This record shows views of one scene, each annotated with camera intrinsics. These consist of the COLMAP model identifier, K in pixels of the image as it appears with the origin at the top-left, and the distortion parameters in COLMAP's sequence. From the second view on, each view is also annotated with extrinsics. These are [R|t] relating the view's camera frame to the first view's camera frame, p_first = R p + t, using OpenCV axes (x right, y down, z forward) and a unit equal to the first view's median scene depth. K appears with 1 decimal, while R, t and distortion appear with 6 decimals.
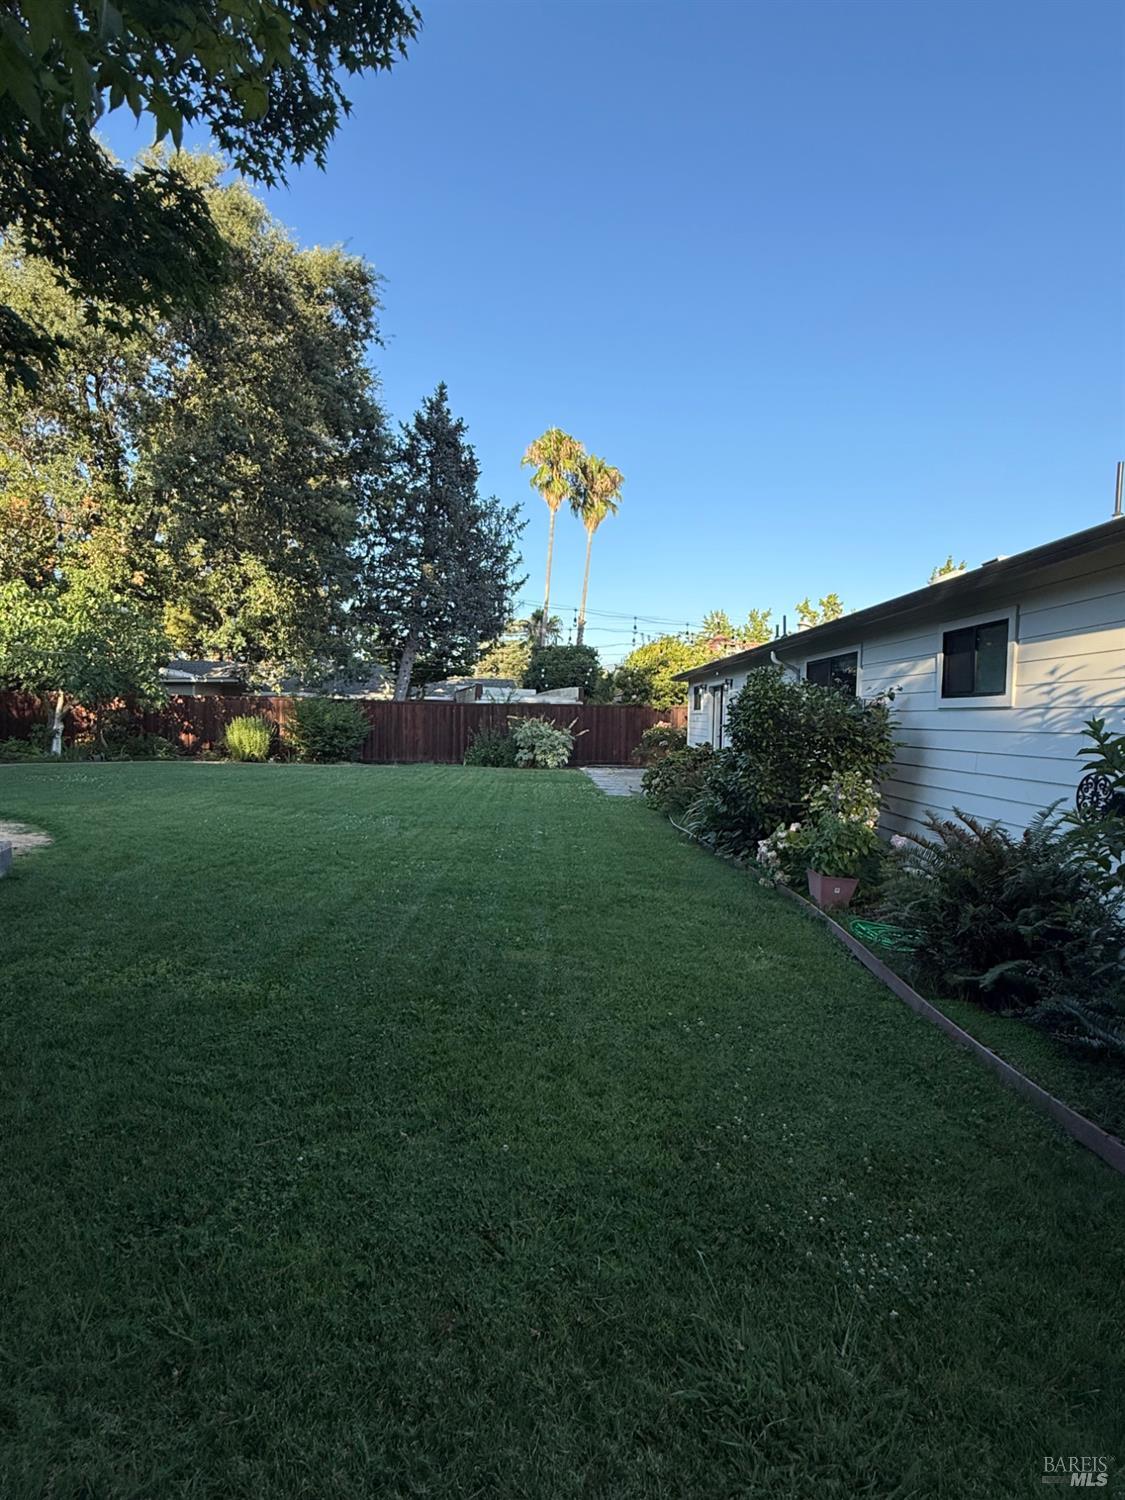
lens RADIAL K [[761.8, 0, 564.4], [0, 761.8, 745.8], [0, 0, 1]] dist [0.000066, -0.000495]
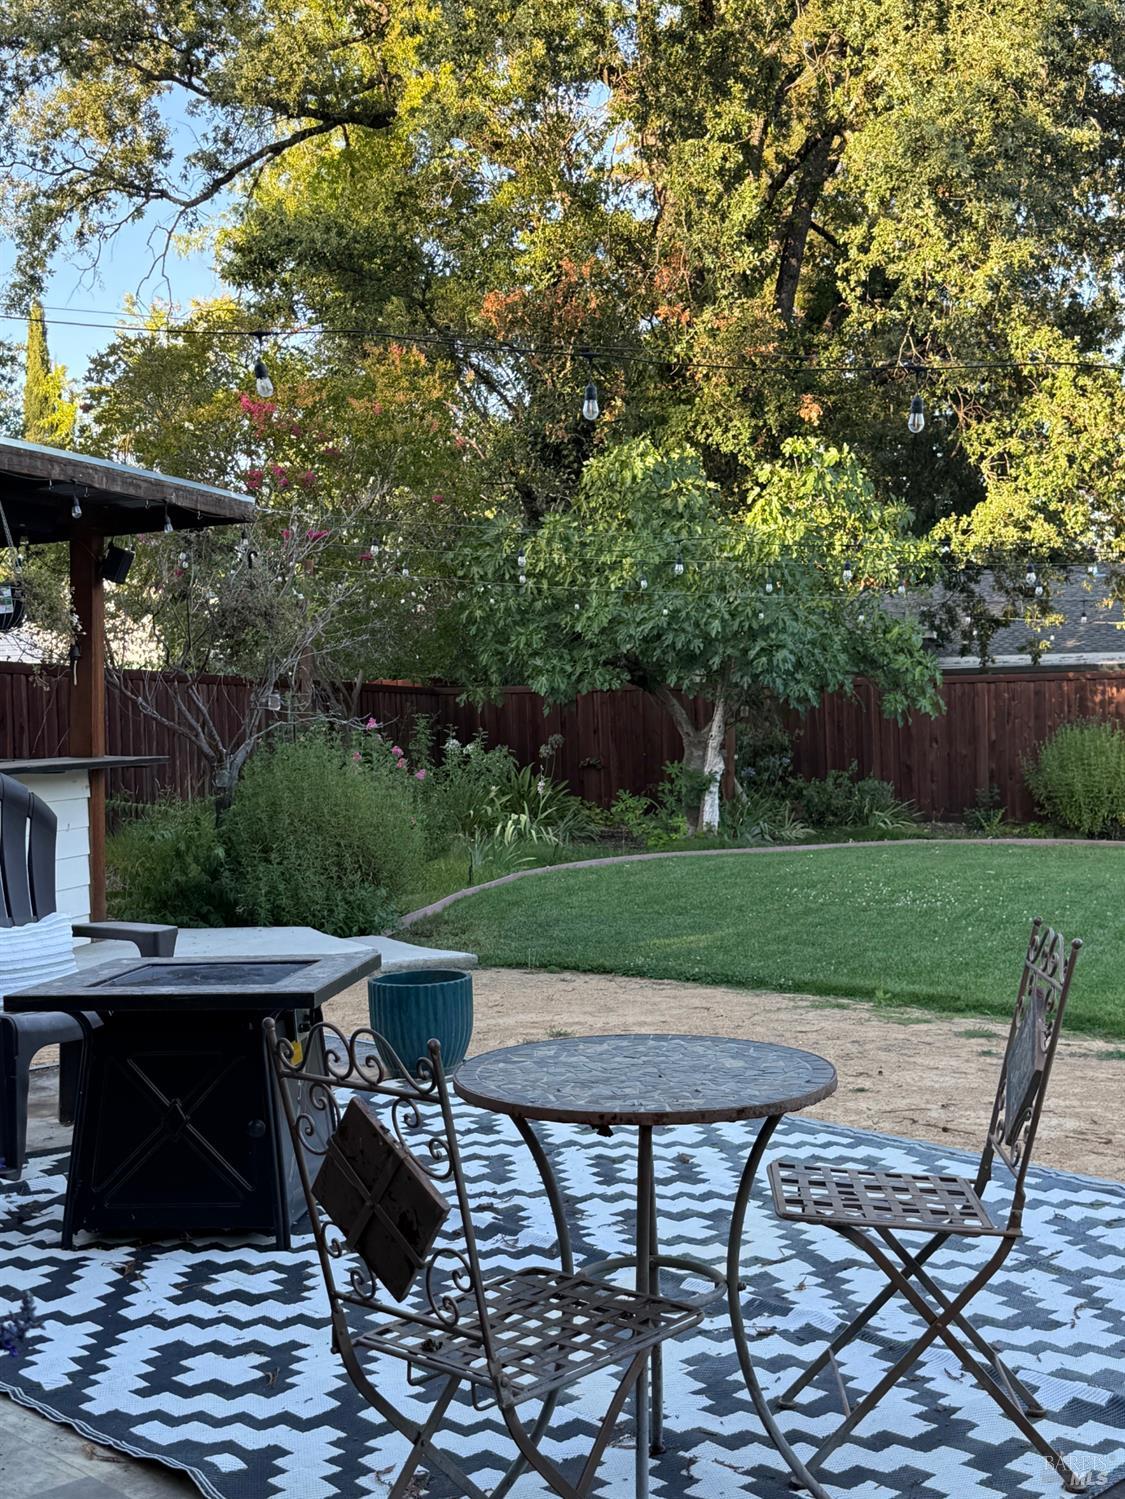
lens RADIAL K [[1816.0, 0, 553.4], [0, 1816.0, 806.4], [0, 0, 1]] dist [0.033094, 0.000000]
pose [[0.896920, -0.019978, -0.441741, -0.715395], [0.029602, 0.999451, 0.014903, -0.050016], [0.441201, -0.026443, 0.897019, 0.058794]]
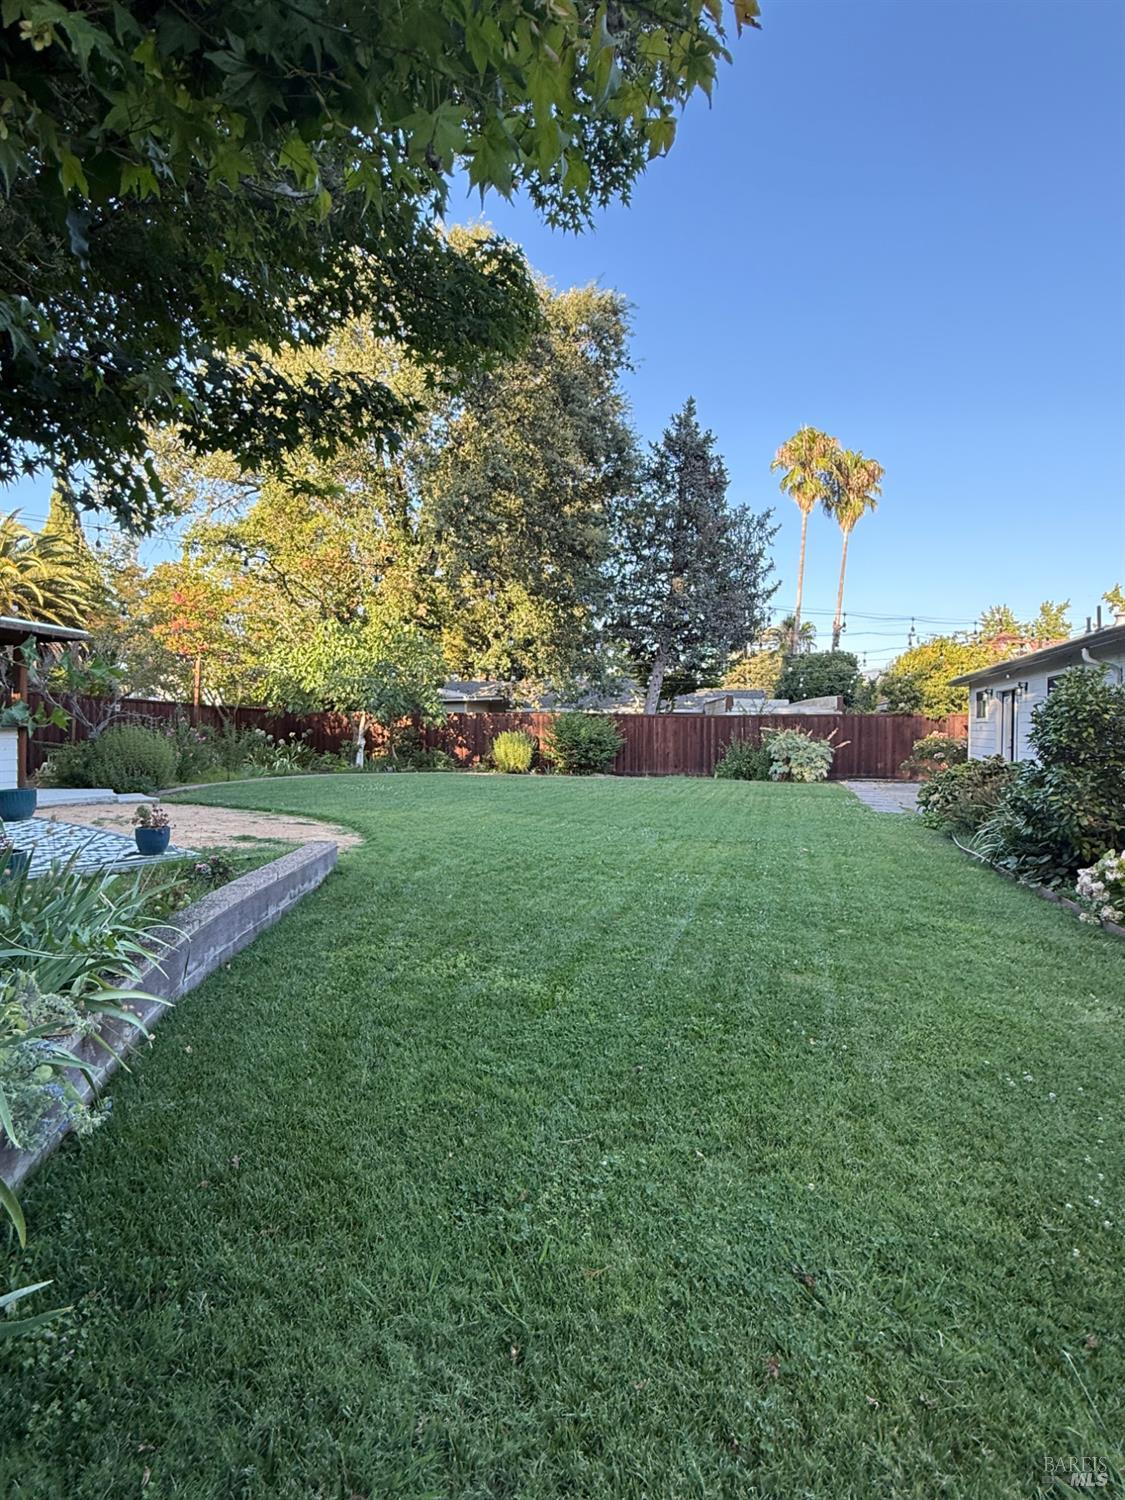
lens RADIAL K [[761.8, 0, 562.2], [0, 761.8, 743.3], [0, 0, 1]] dist [0.000066, -0.000495]
pose [[0.948667, -0.007303, -0.316193, -0.022976], [0.001115, 0.999804, -0.019748, -0.000765], [0.316275, 0.018382, 0.948489, -0.000367]]
